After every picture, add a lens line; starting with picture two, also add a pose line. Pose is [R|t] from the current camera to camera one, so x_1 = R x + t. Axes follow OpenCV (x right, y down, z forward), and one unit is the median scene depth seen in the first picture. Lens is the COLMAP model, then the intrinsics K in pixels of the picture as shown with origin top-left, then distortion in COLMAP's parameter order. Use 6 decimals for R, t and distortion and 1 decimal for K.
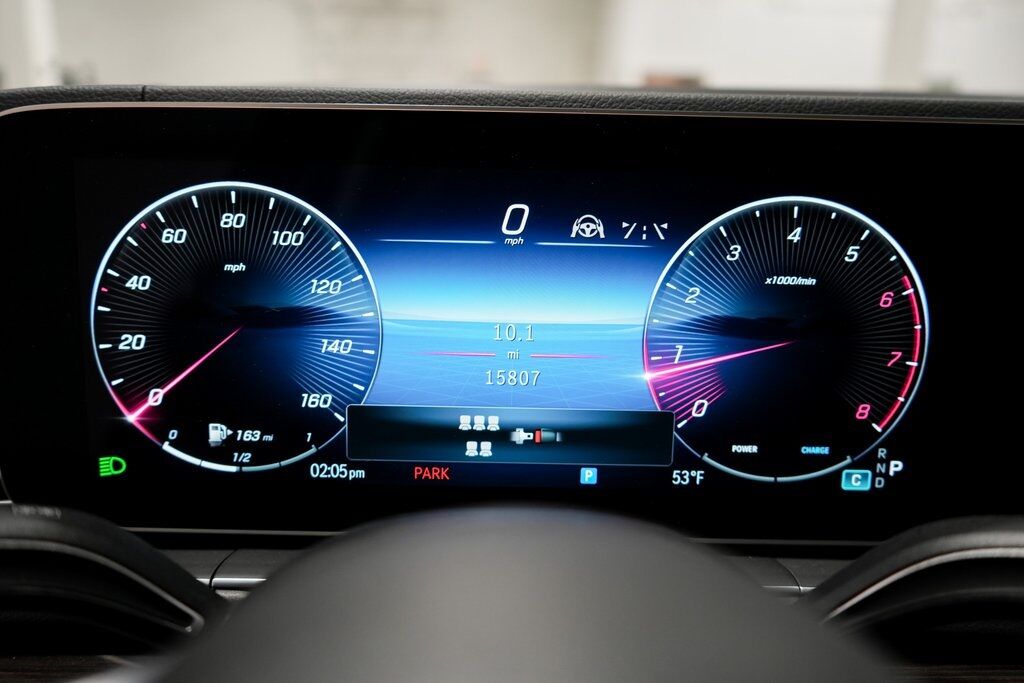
lens RADIAL K [[812.6, 0, 506.3], [0, 812.6, 340.7], [0, 0, 1]] dist [-0.012947, 0.015267]
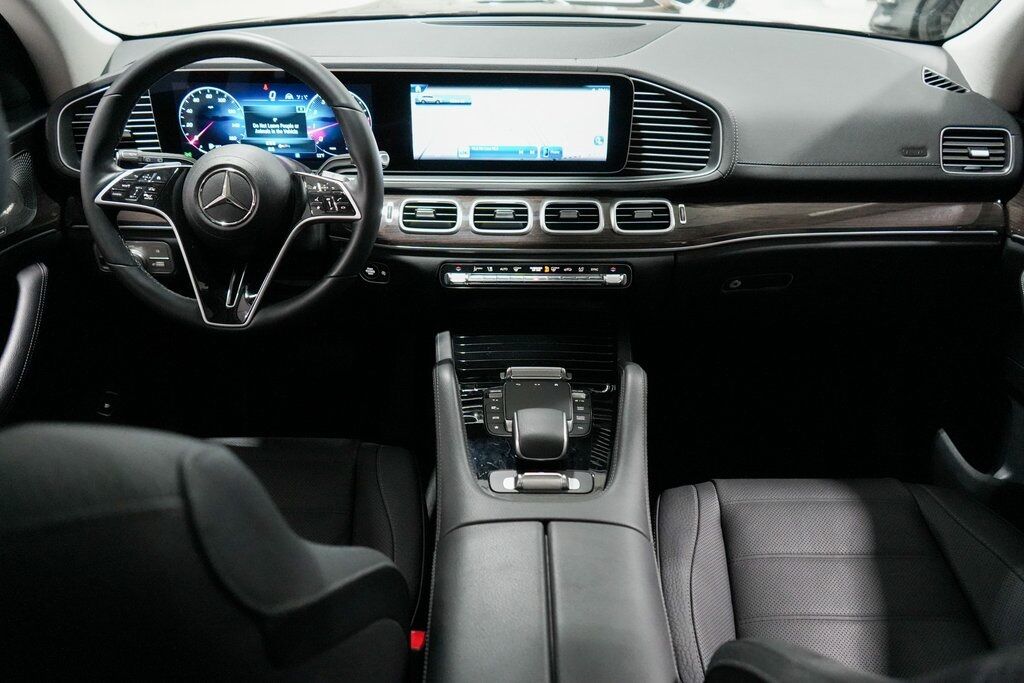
lens RADIAL K [[812.6, 0, 515.3], [0, 812.6, 342.3], [0, 0, 1]] dist [-0.012947, 0.015267]
pose [[0.999740, -0.007110, -0.021662, 1.408254], [0.012699, 0.962759, 0.270062, -0.028846], [0.018935, -0.270267, 0.962599, -3.560082]]
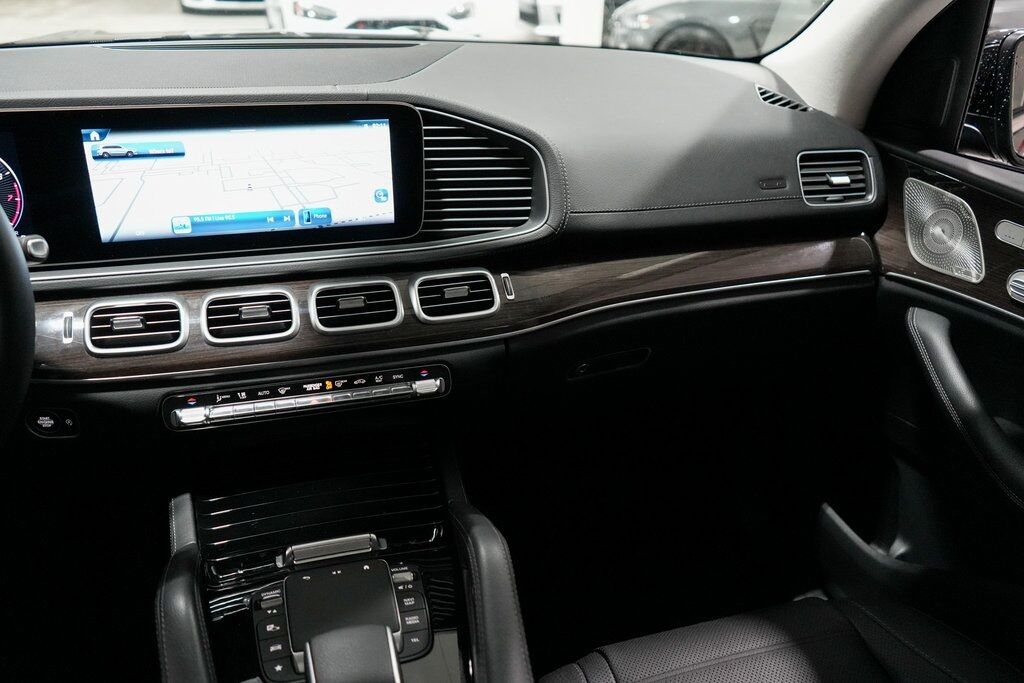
lens RADIAL K [[812.6, 0, 513.7], [0, 812.6, 340.7], [0, 0, 1]] dist [-0.012947, 0.015267]
pose [[0.961458, -0.122307, 0.246253, 1.424667], [0.069004, 0.974287, 0.214484, 0.022383], [-0.266154, -0.189224, 0.945175, -2.207296]]
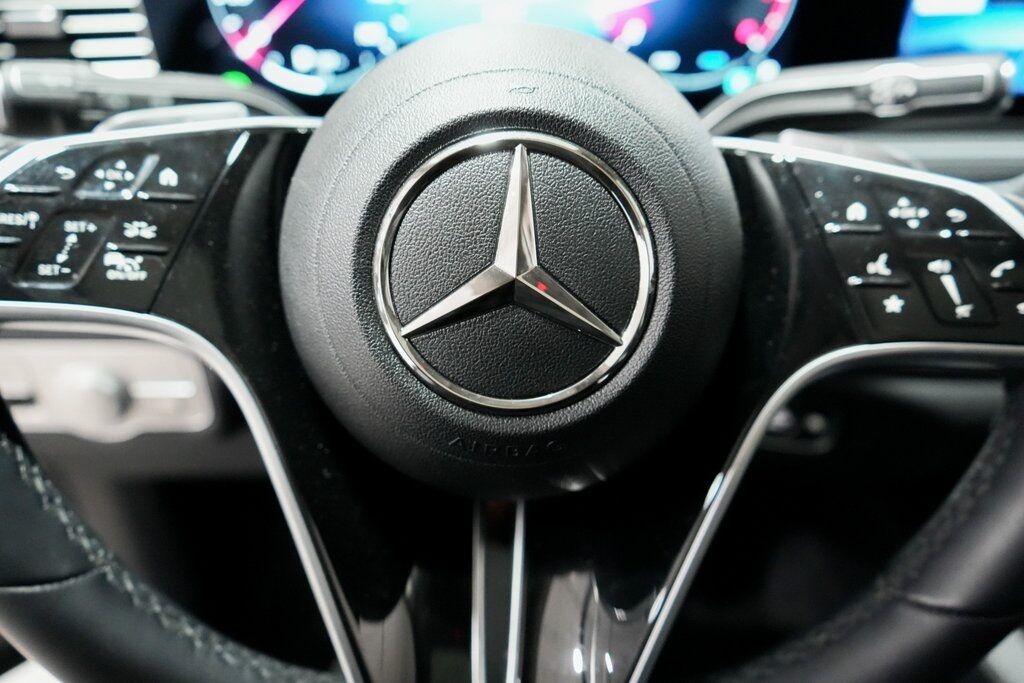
lens RADIAL K [[812.6, 0, 506.1], [0, 812.6, 345.8], [0, 0, 1]] dist [-0.012947, 0.015267]
pose [[0.999764, -0.021285, -0.004411, 0.007052], [0.021549, 0.943822, 0.329751, 0.129849], [-0.002855, -0.329768, 0.944058, -0.572085]]
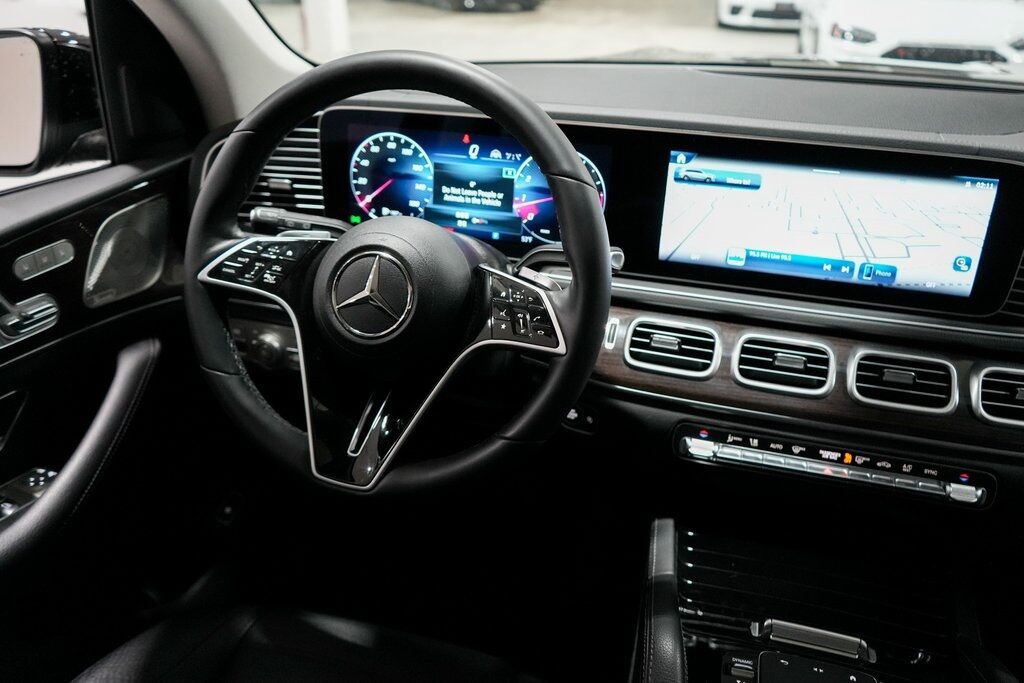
lens RADIAL K [[812.6, 0, 518.0], [0, 812.6, 340.9], [0, 0, 1]] dist [-0.012947, 0.015267]
pose [[0.954526, 0.126701, -0.269863, 1.111812], [-0.073655, 0.977360, 0.198350, -0.063624], [0.288884, -0.169453, 0.942248, -2.031585]]
